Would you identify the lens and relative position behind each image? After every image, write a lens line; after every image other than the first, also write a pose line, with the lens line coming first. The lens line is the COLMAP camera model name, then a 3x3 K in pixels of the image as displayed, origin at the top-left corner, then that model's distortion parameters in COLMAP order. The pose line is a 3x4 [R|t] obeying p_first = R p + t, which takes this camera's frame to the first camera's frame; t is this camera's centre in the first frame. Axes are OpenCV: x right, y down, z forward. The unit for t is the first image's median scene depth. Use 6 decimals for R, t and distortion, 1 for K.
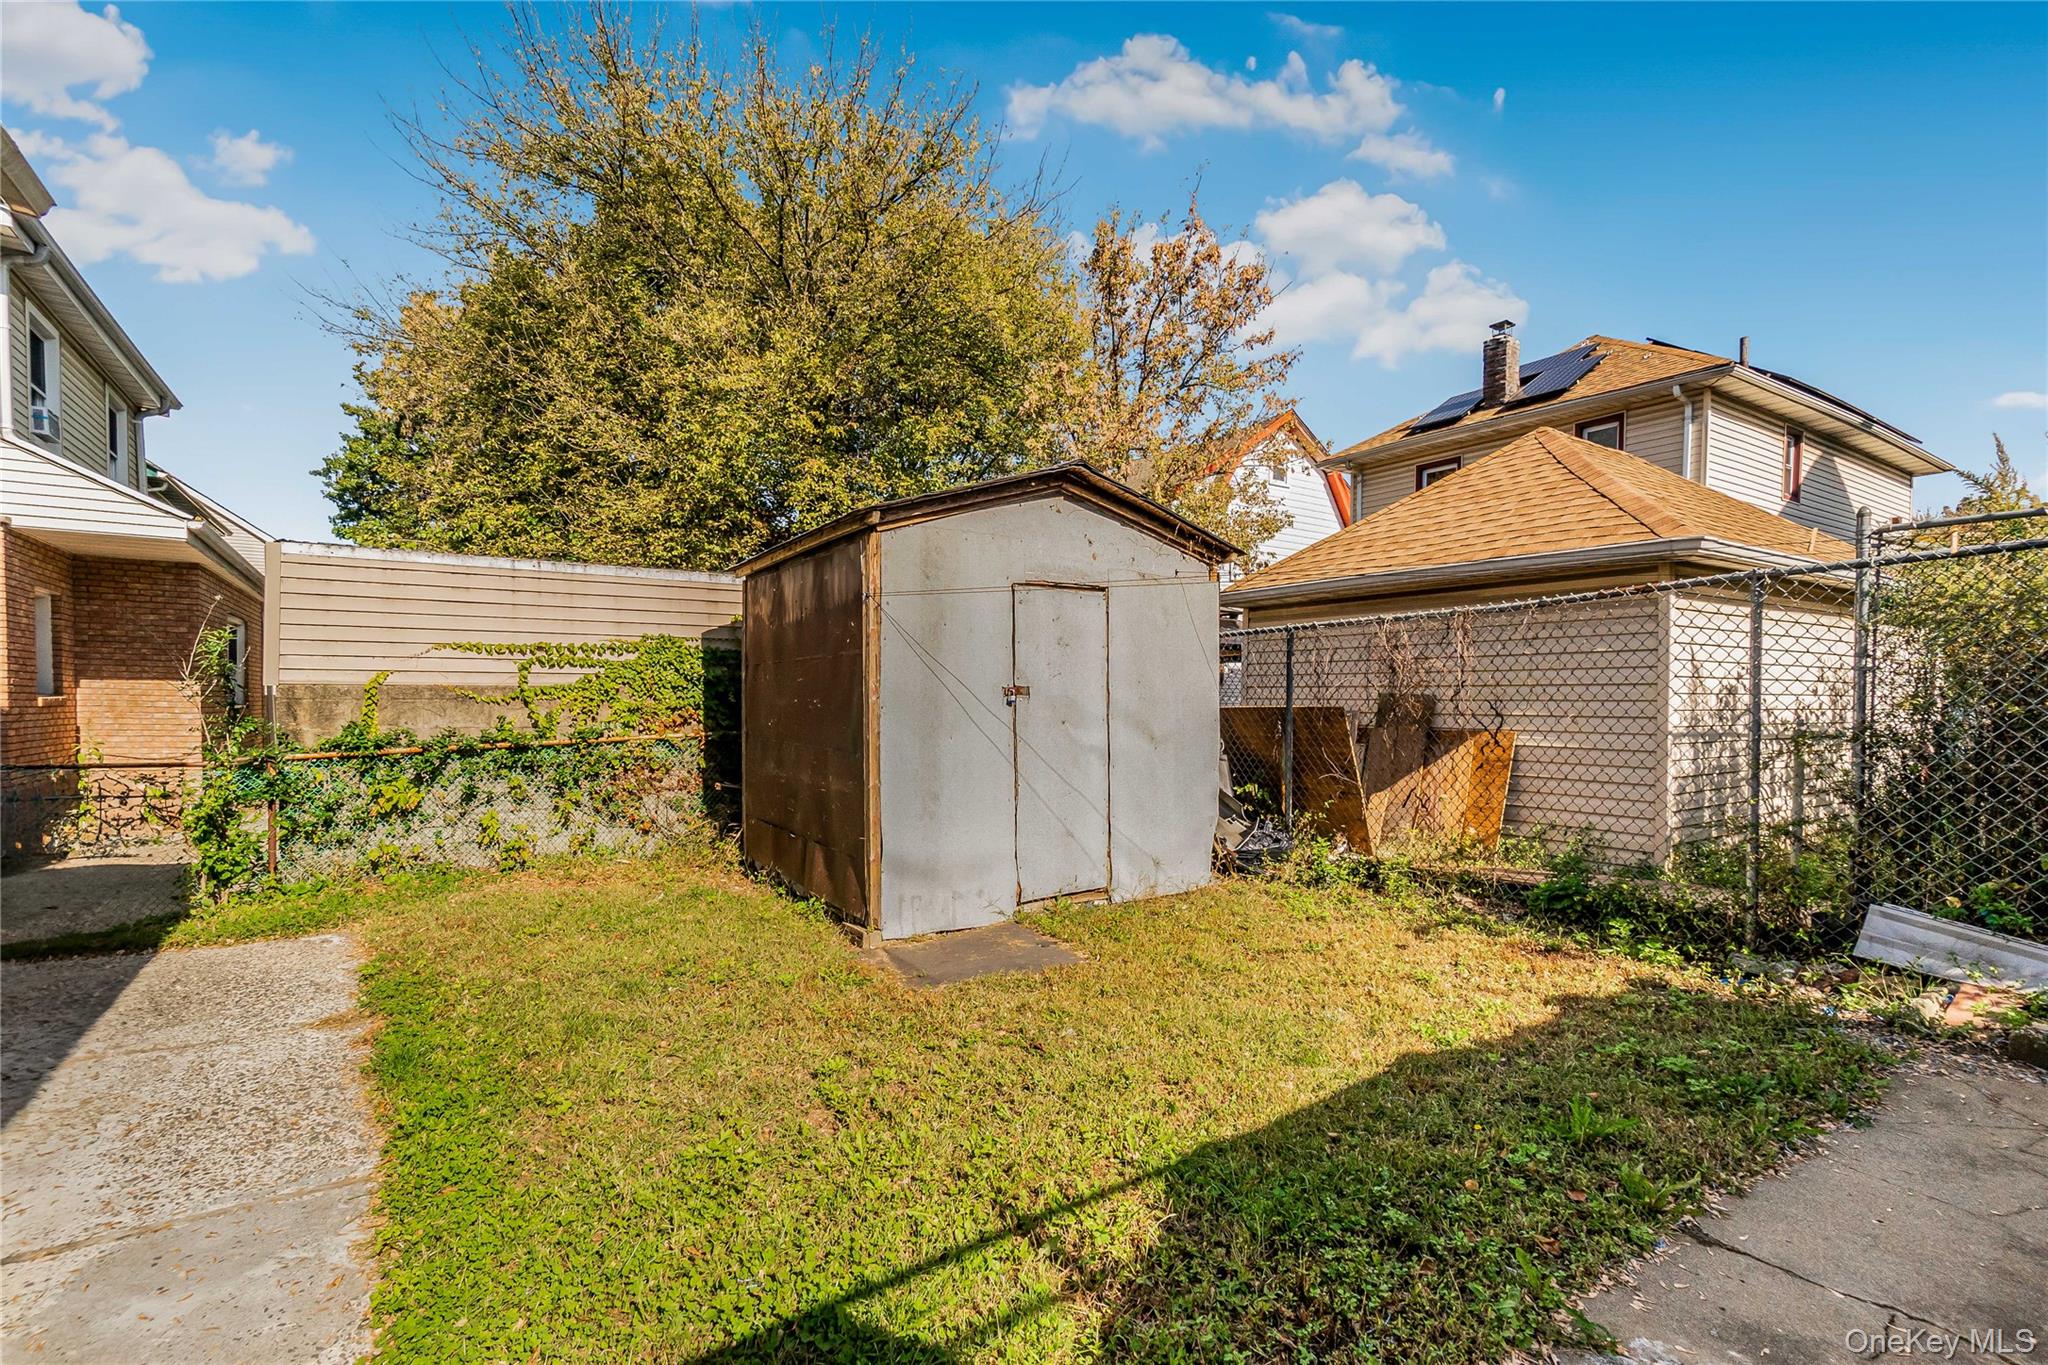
lens RADIAL K [[930.7, 0, 1034.8], [0, 930.7, 704.8], [0, 0, 1]] dist [-0.005273, -0.000292]
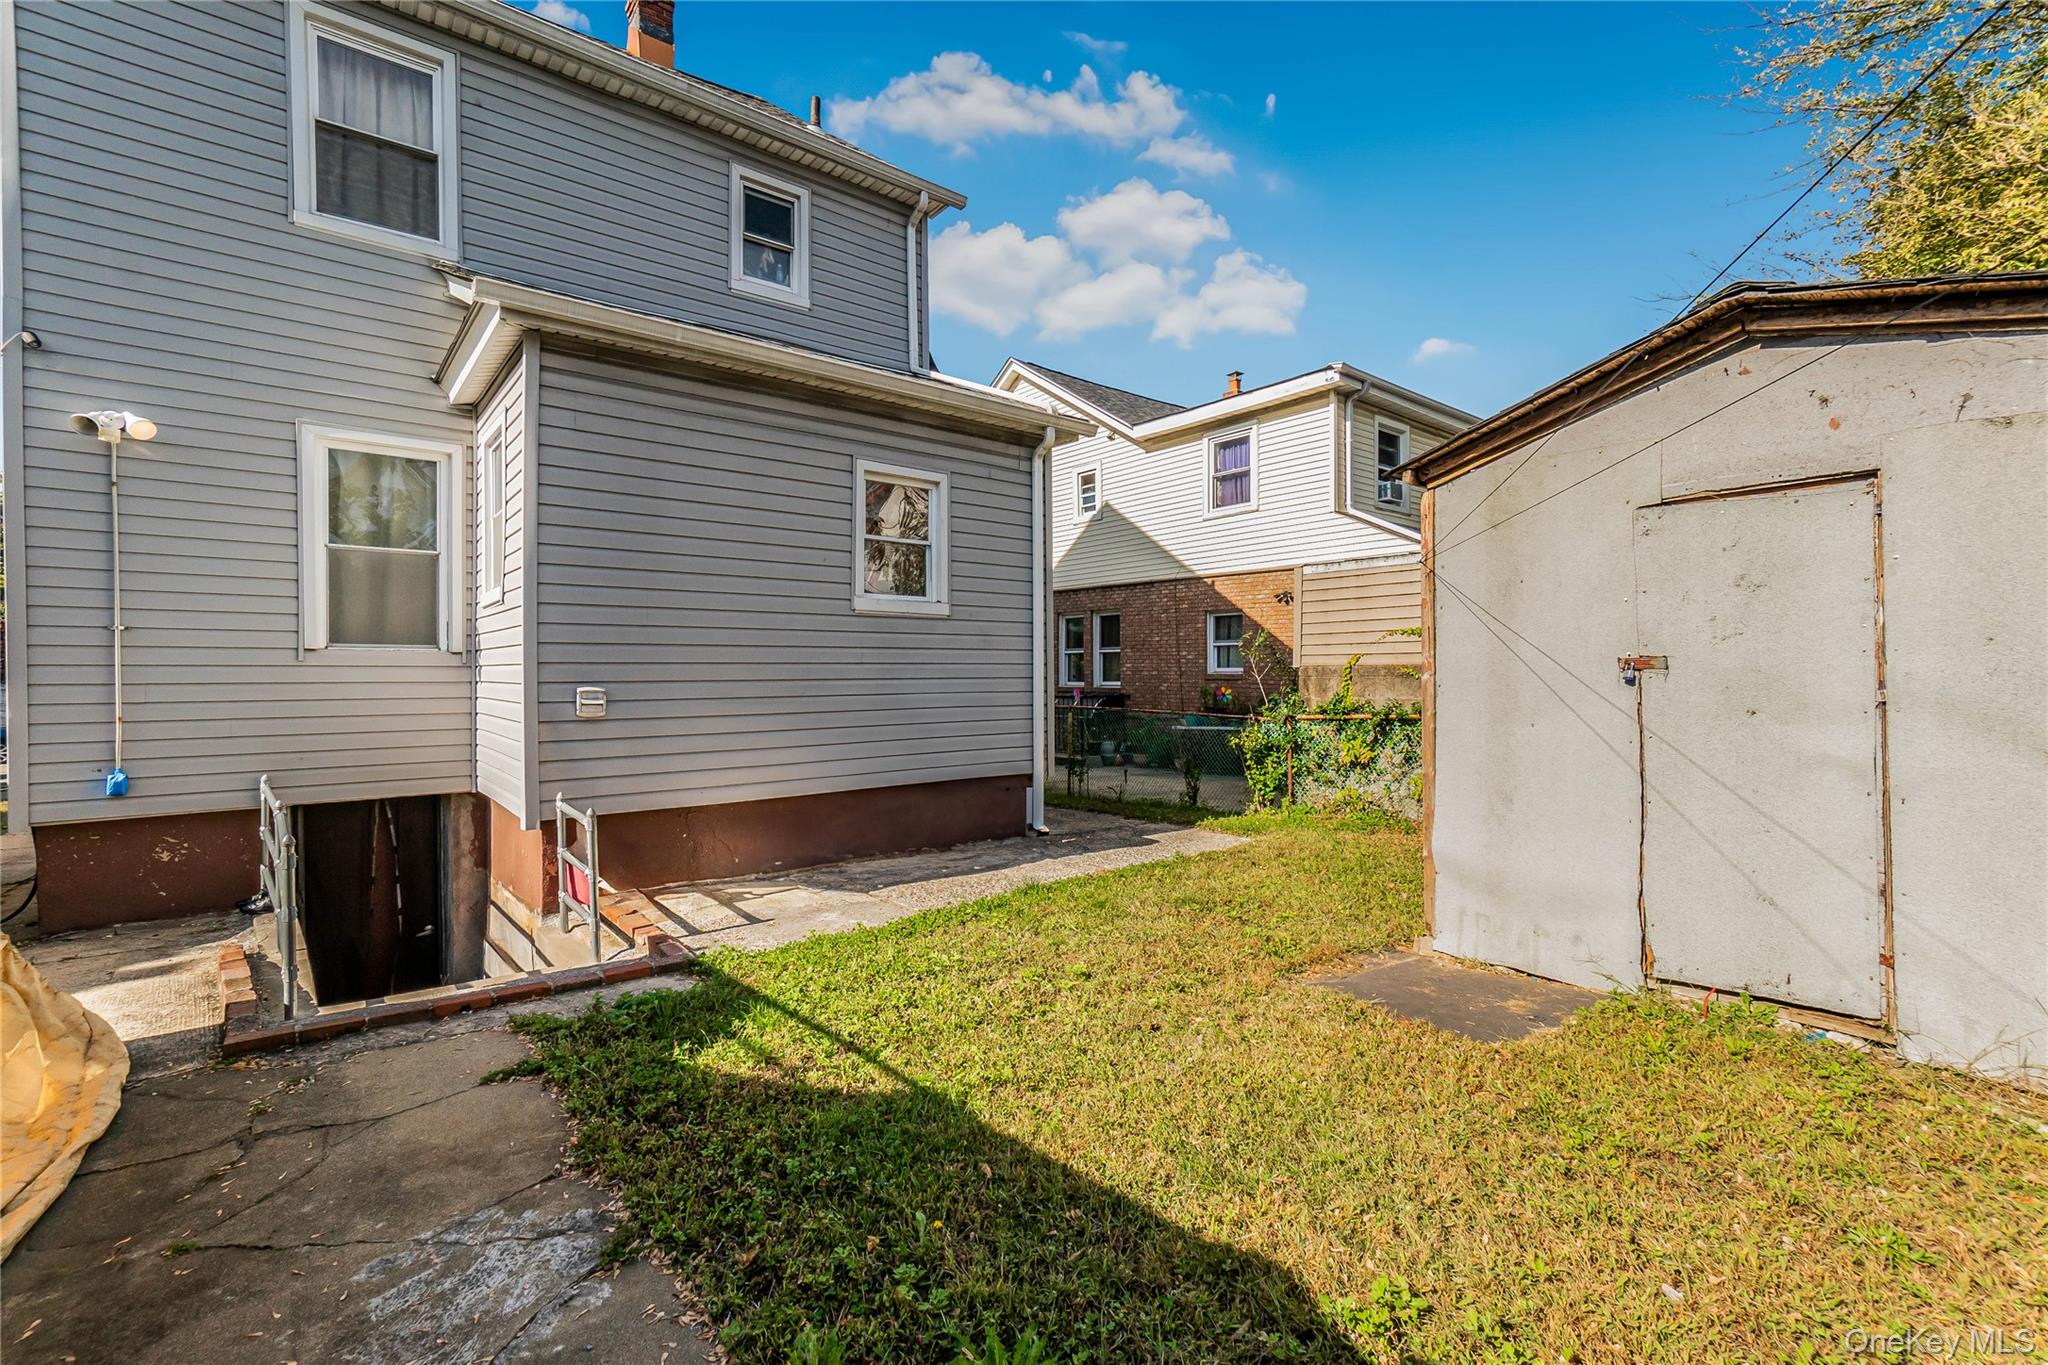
lens RADIAL K [[930.7, 0, 1039.2], [0, 930.7, 674.9], [0, 0, 1]] dist [-0.005273, -0.000292]
pose [[0.095299, -0.002449, -0.995446, 0.575230], [-0.004752, 0.999984, -0.002915, -0.002165], [0.995437, 0.005009, 0.095286, 0.460729]]
